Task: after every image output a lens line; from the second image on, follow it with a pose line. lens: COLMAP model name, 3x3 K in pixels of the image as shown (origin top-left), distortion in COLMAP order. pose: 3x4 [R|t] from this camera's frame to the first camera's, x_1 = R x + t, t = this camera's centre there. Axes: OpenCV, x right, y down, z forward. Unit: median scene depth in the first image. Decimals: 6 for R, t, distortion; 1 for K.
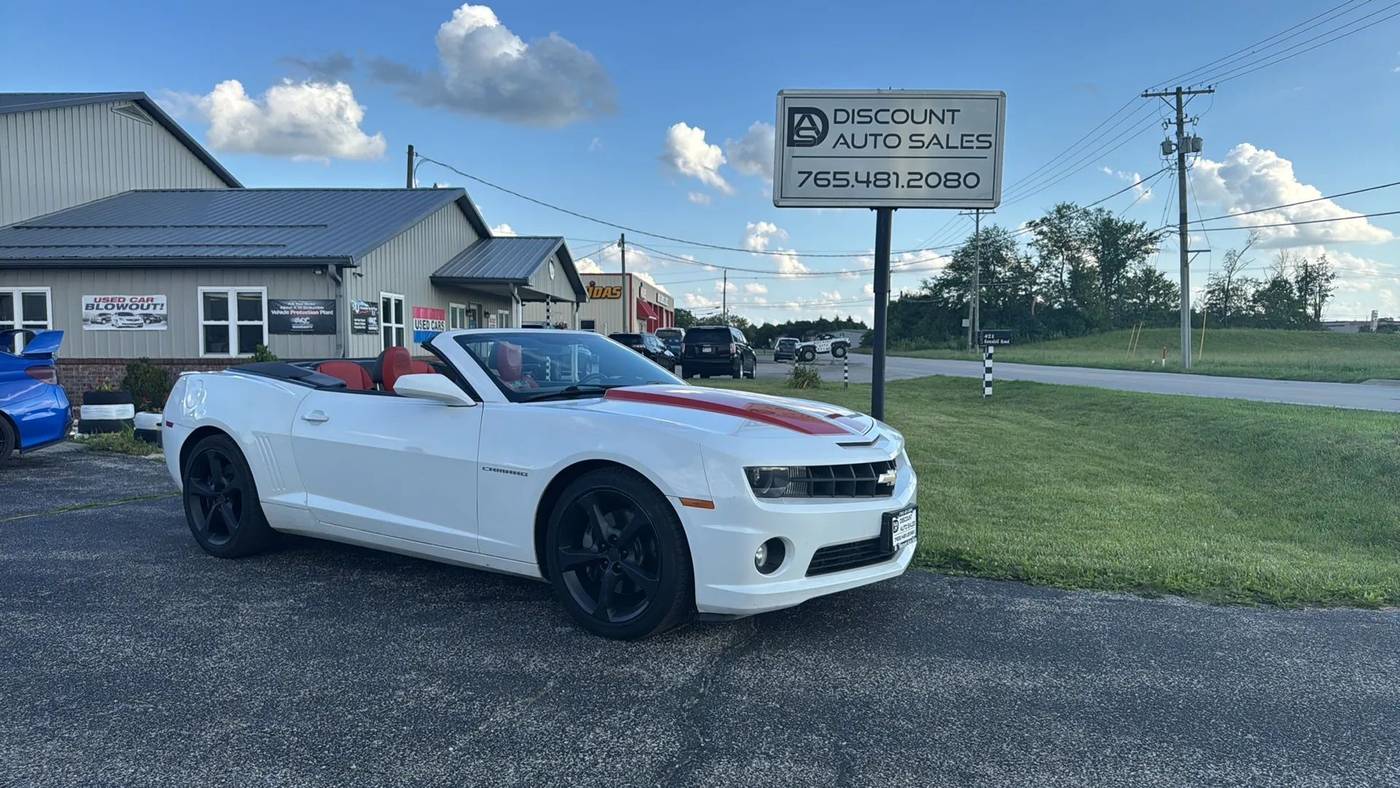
lens RADIAL K [[905.1, 0, 692.9], [0, 905.1, 398.3], [0, 0, 1]] dist [0.074177, -0.091494]
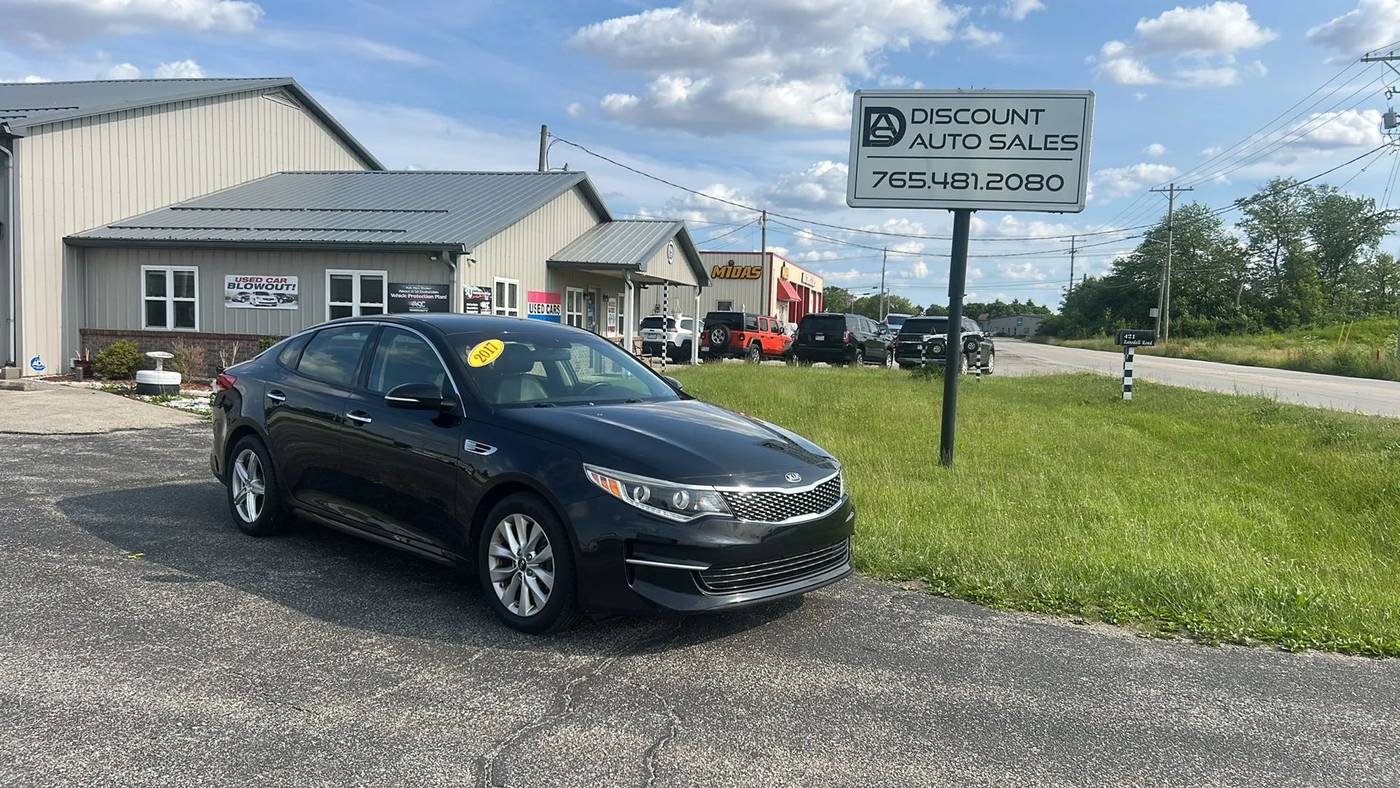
lens RADIAL K [[968.6, 0, 702.1], [0, 968.6, 389.2], [0, 0, 1]] dist [0.036454, -0.025900]
pose [[0.987590, 0.038517, -0.152256, 0.102636], [-0.037258, 0.999244, 0.011118, -0.019586], [0.152569, -0.005307, 0.988279, -0.067676]]
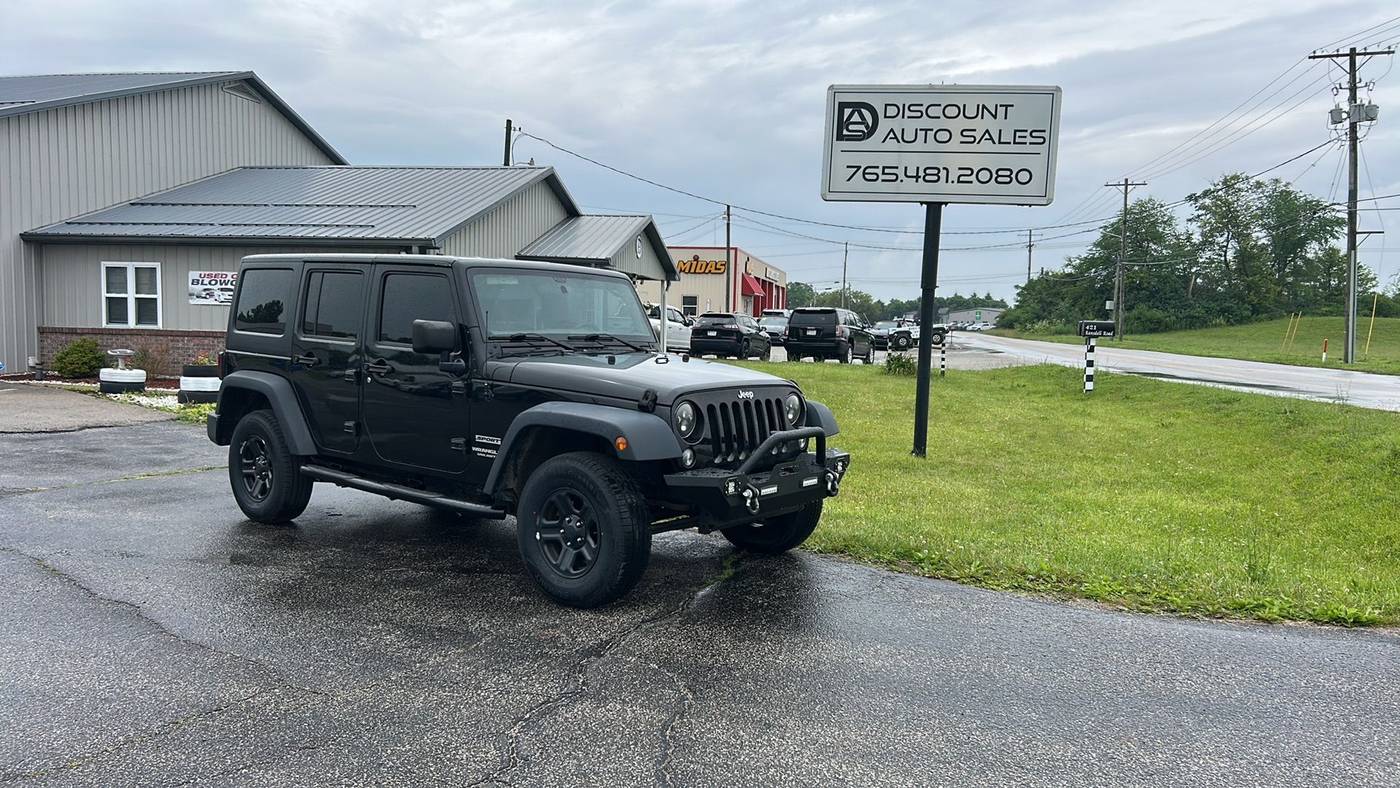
lens RADIAL K [[968.6, 0, 702.1], [0, 968.6, 389.2], [0, 0, 1]] dist [0.036454, -0.025900]
pose [[0.992981, 0.030200, -0.114353, 0.087755], [-0.028725, 0.999482, 0.014527, -0.015364], [0.114733, -0.011140, 0.993334, -0.080637]]
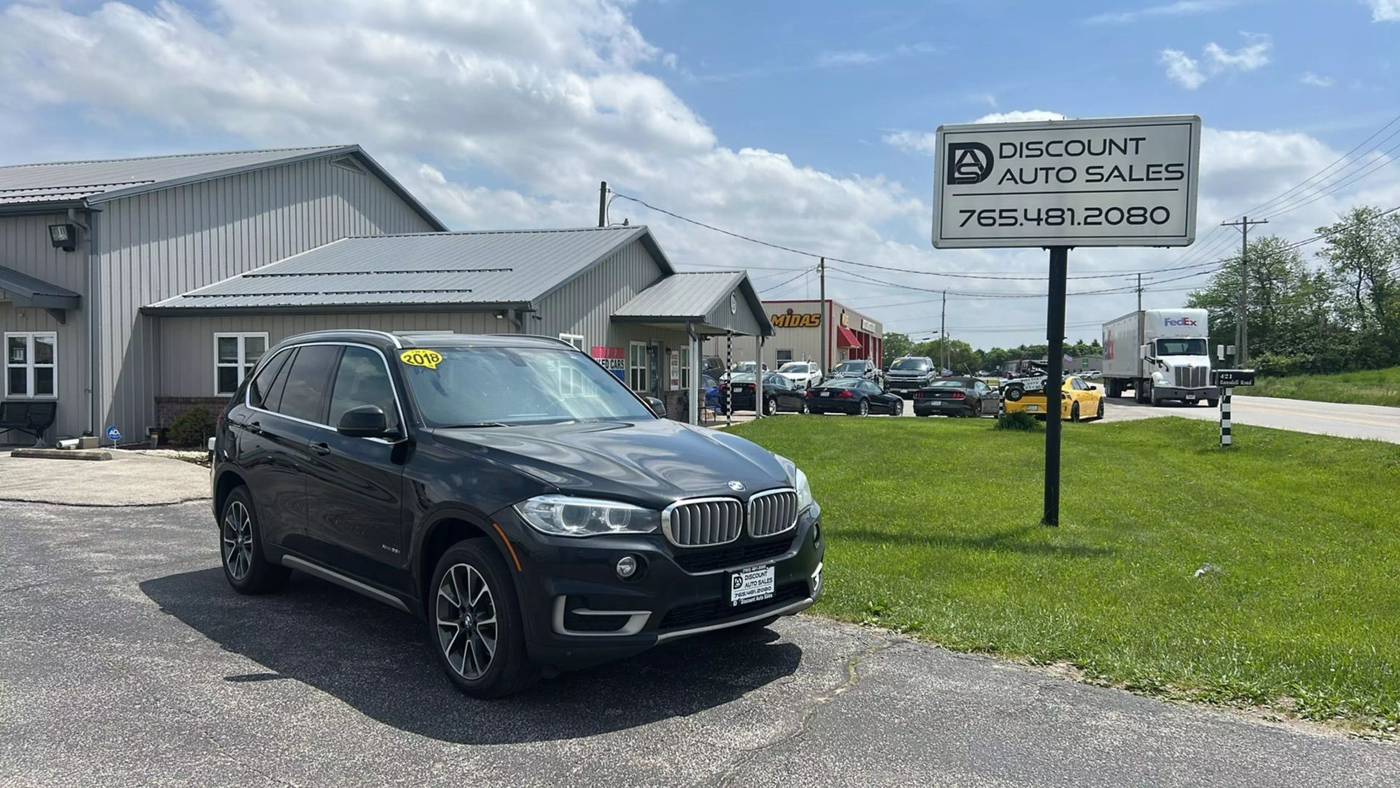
lens RADIAL K [[973.8, 0, 700.0], [0, 973.8, 394.0], [0, 0, 1]] dist [0.015035, 0.004999]
pose [[0.976953, 0.005820, -0.213375, 0.070540], [-0.013485, 0.999314, -0.034485, -0.024844], [0.213028, 0.036568, 0.976361, -0.021298]]
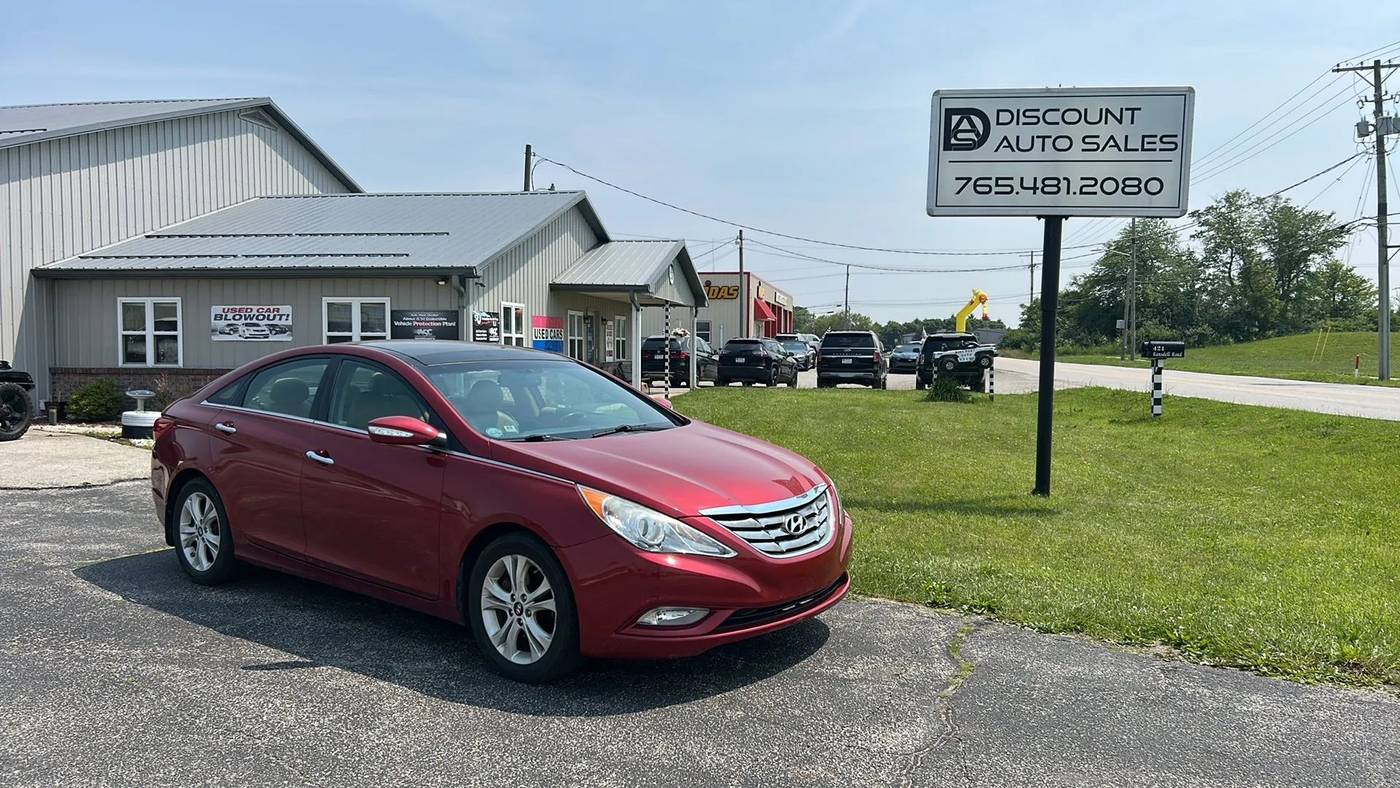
lens RADIAL K [[971.6, 0, 706.3], [0, 971.6, 389.7], [0, 0, 1]] dist [0.020711, -0.004960]
pose [[0.994256, 0.009495, -0.106608, -0.026572], [-0.010761, 0.999878, -0.011307, -0.023746], [0.106487, 0.012390, 0.994237, 0.006721]]
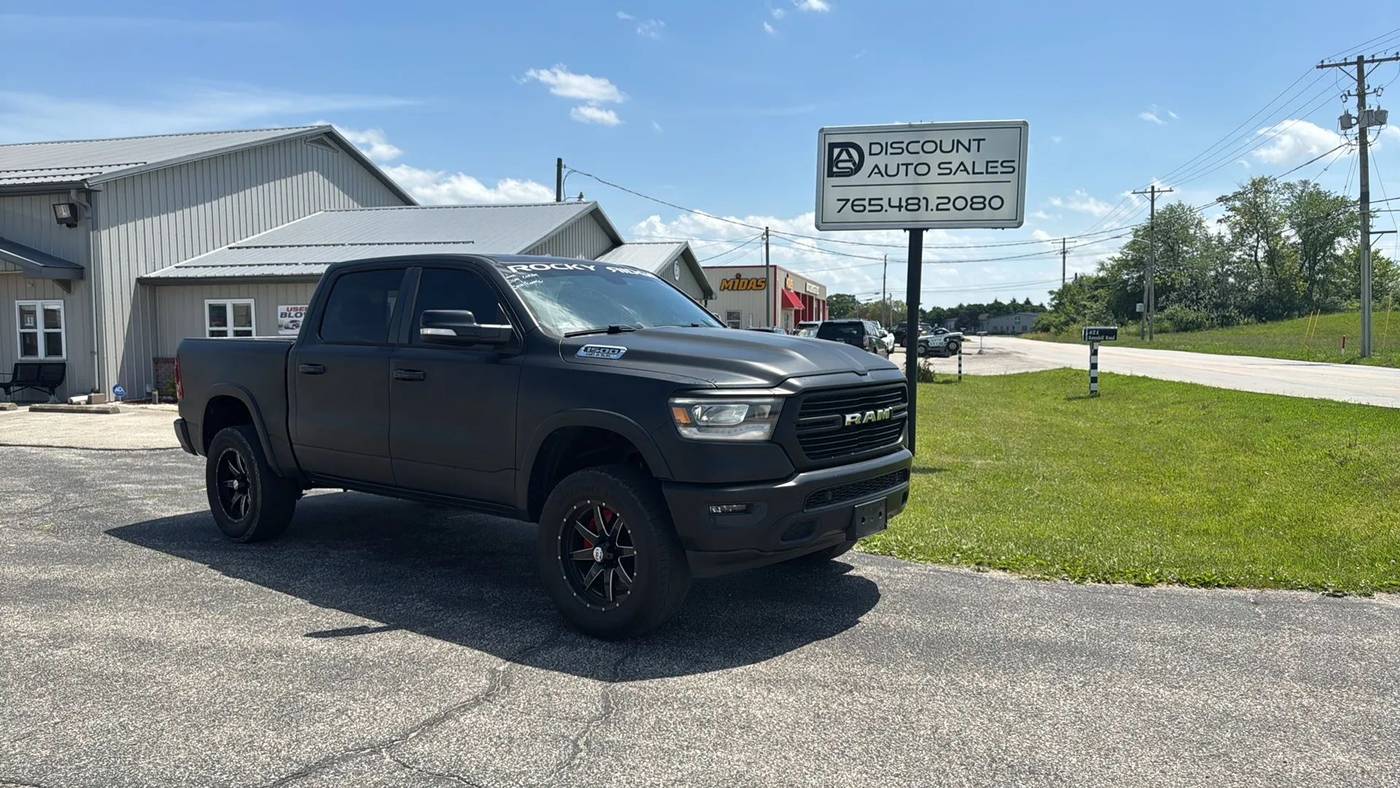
lens RADIAL K [[906.9, 0, 696.4], [0, 906.9, 393.9], [0, 0, 1]] dist [0.072769, -0.087873]
pose [[0.984014, 0.006309, -0.177978, 0.147126], [-0.004350, 0.999926, 0.011396, -0.019880], [0.178037, -0.010439, 0.983968, -0.146646]]
